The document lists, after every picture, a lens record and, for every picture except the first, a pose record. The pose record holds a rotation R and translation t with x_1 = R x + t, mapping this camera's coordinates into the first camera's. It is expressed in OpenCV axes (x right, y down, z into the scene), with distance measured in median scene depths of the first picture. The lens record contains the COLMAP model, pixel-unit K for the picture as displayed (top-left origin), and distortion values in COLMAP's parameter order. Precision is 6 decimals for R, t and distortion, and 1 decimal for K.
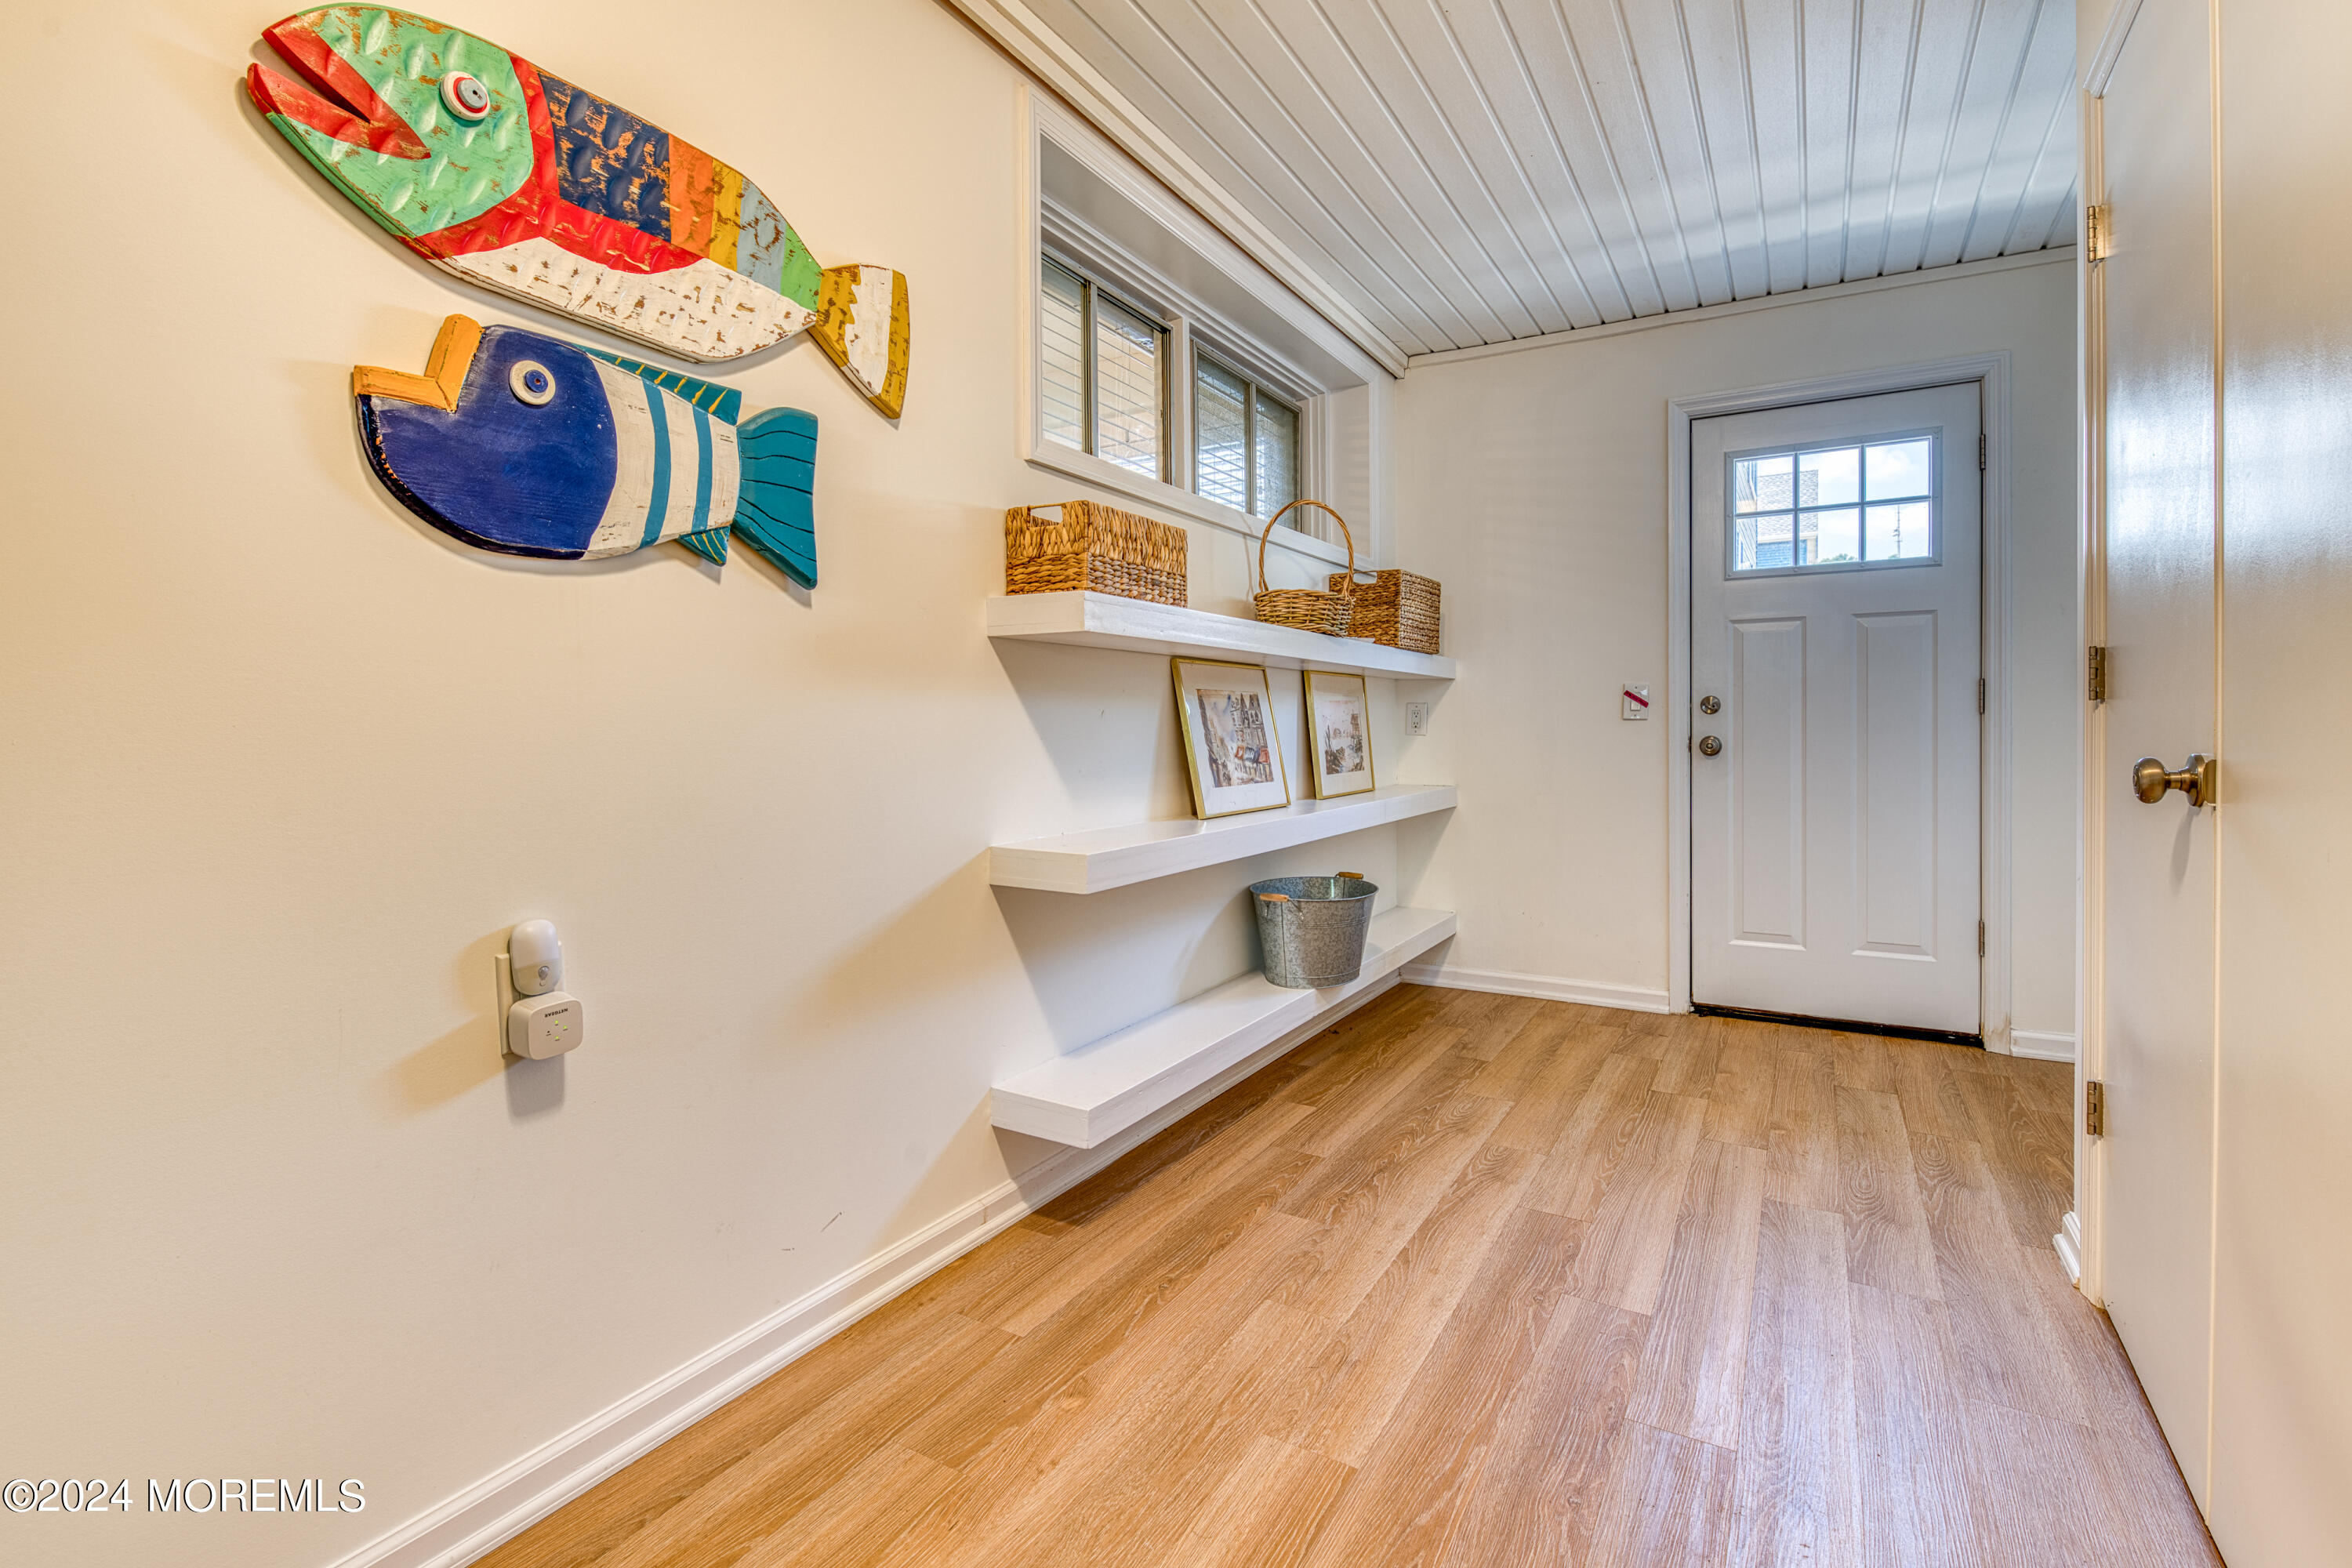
lens RADIAL K [[1050.4, 0, 1171.5], [0, 1050.4, 778.9], [0, 0, 1]] dist [0.001496, -0.011345]
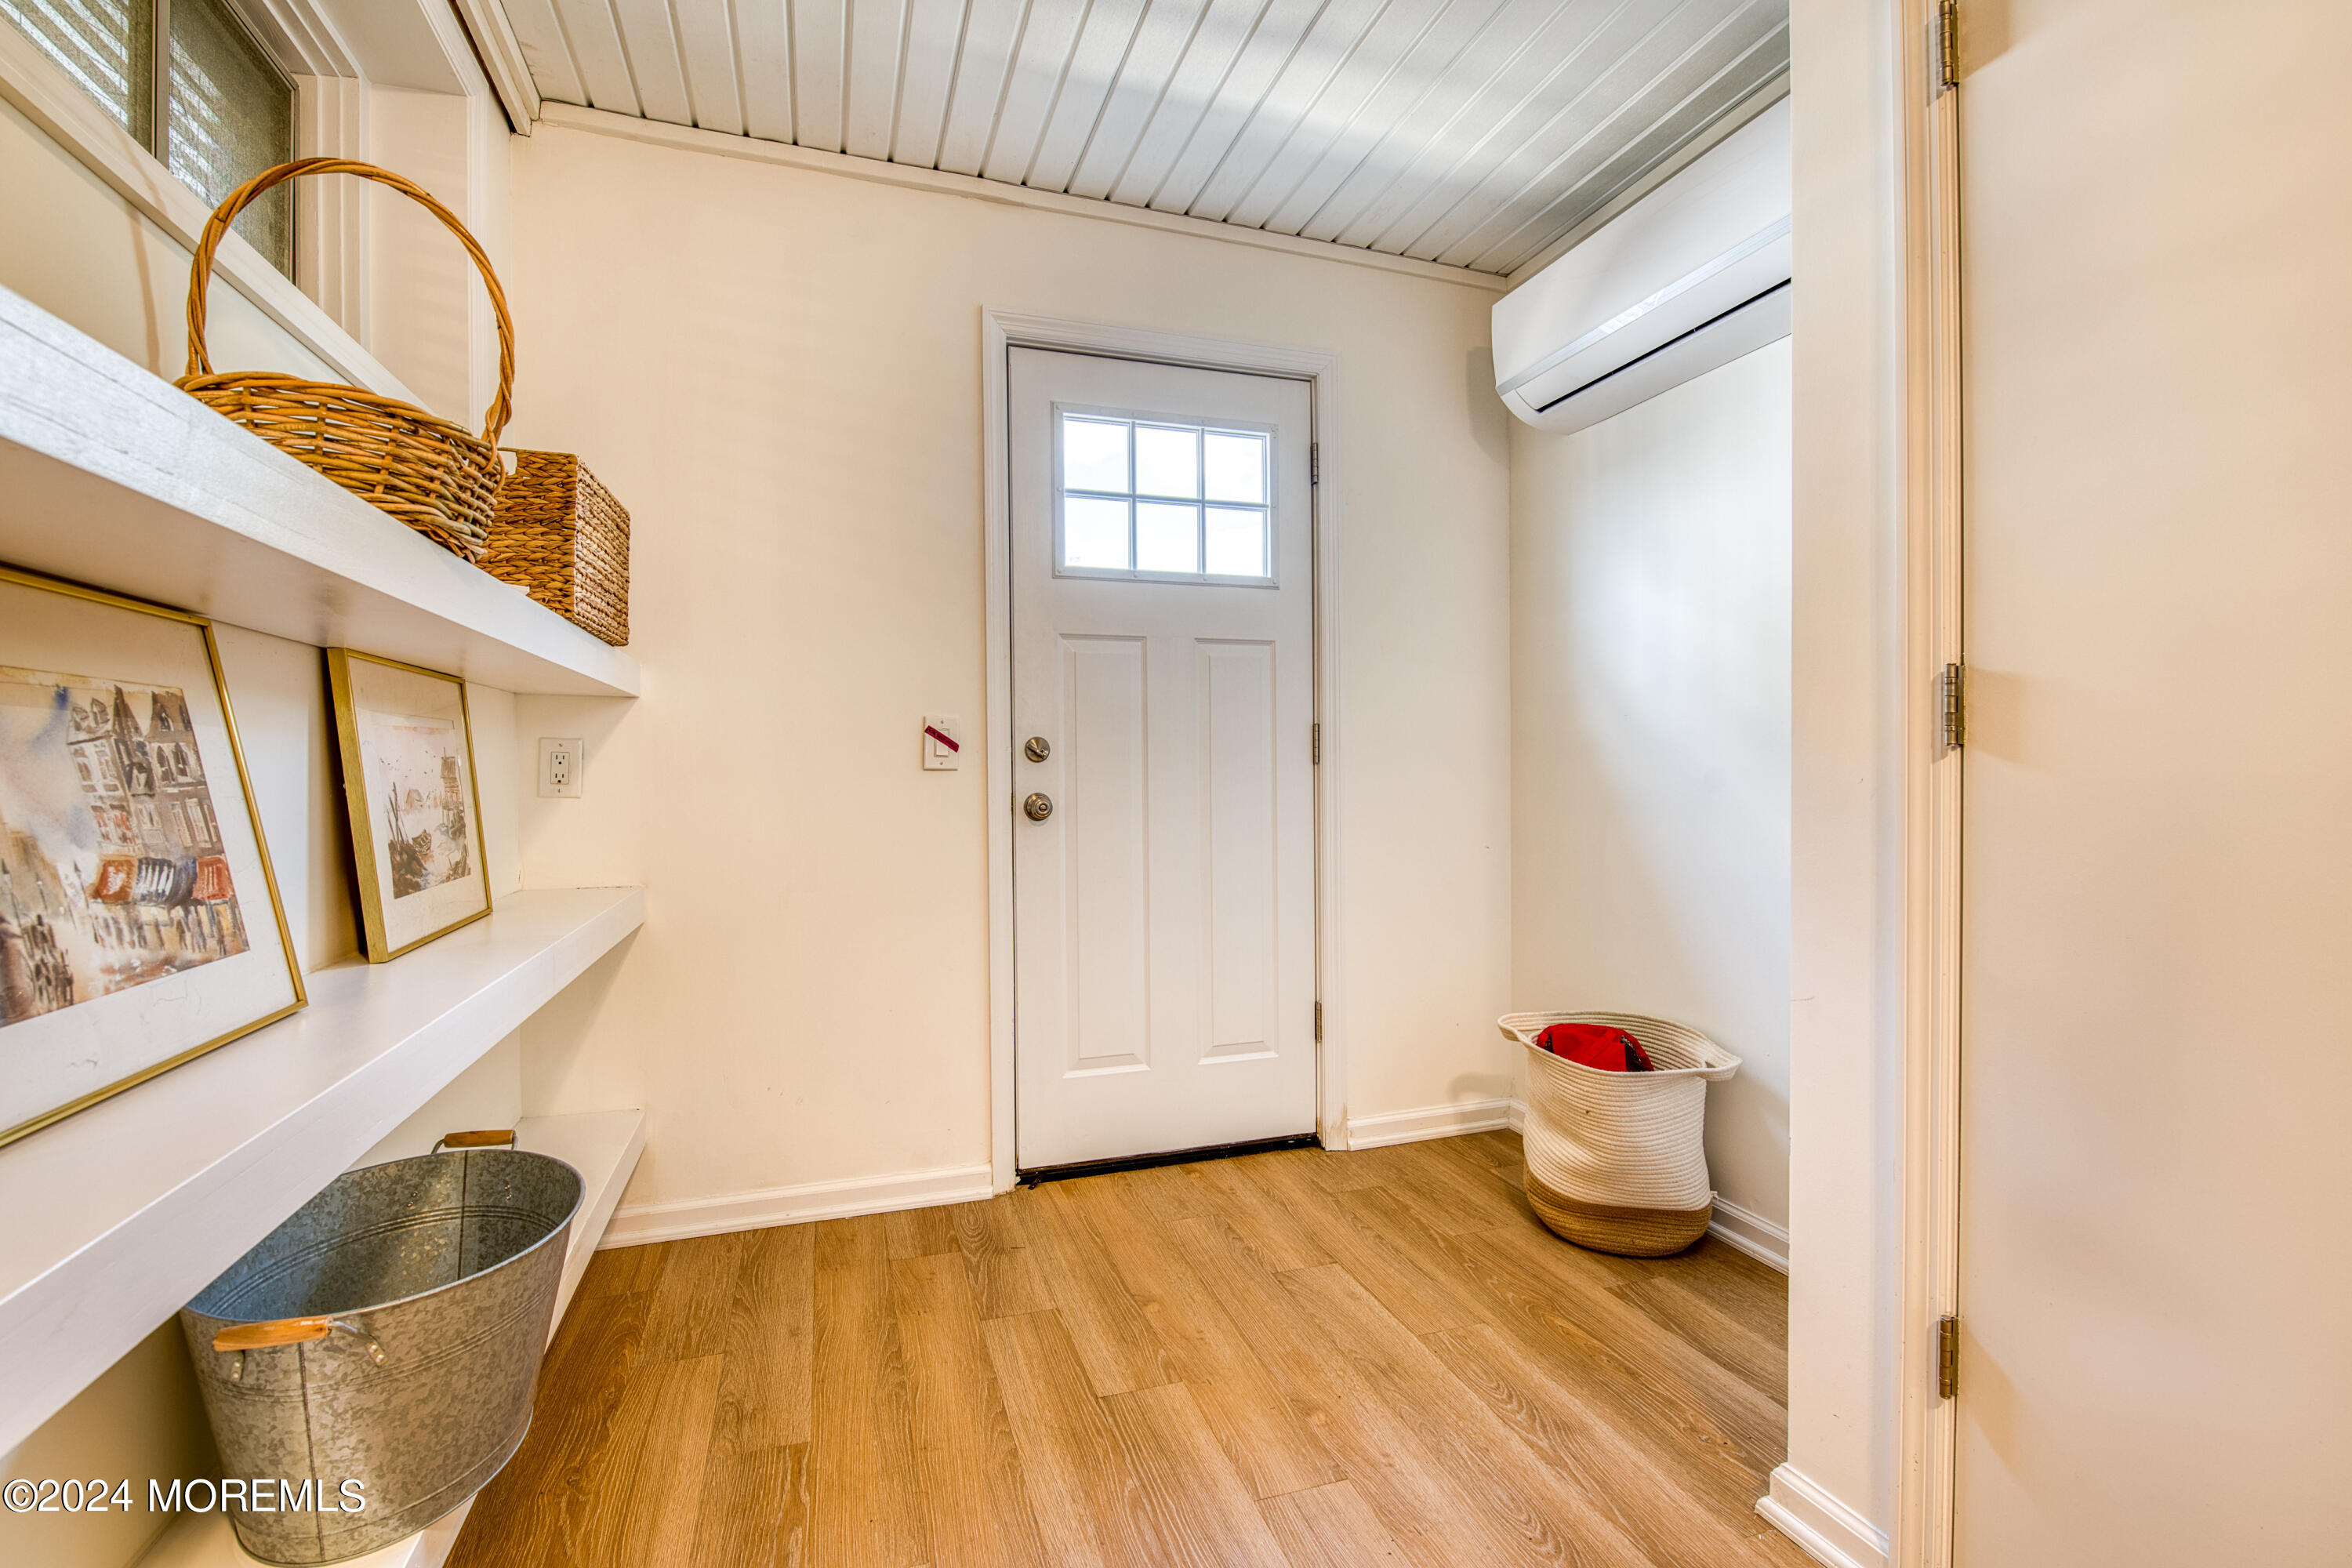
lens RADIAL K [[1050.4, 0, 1171.5], [0, 1050.4, 778.9], [0, 0, 1]] dist [0.001496, -0.011345]
pose [[0.649514, -0.005015, 0.760333, 0.032132], [0.039191, 0.998870, -0.026891, -0.030651], [-0.759339, 0.047264, 0.648976, 0.516076]]
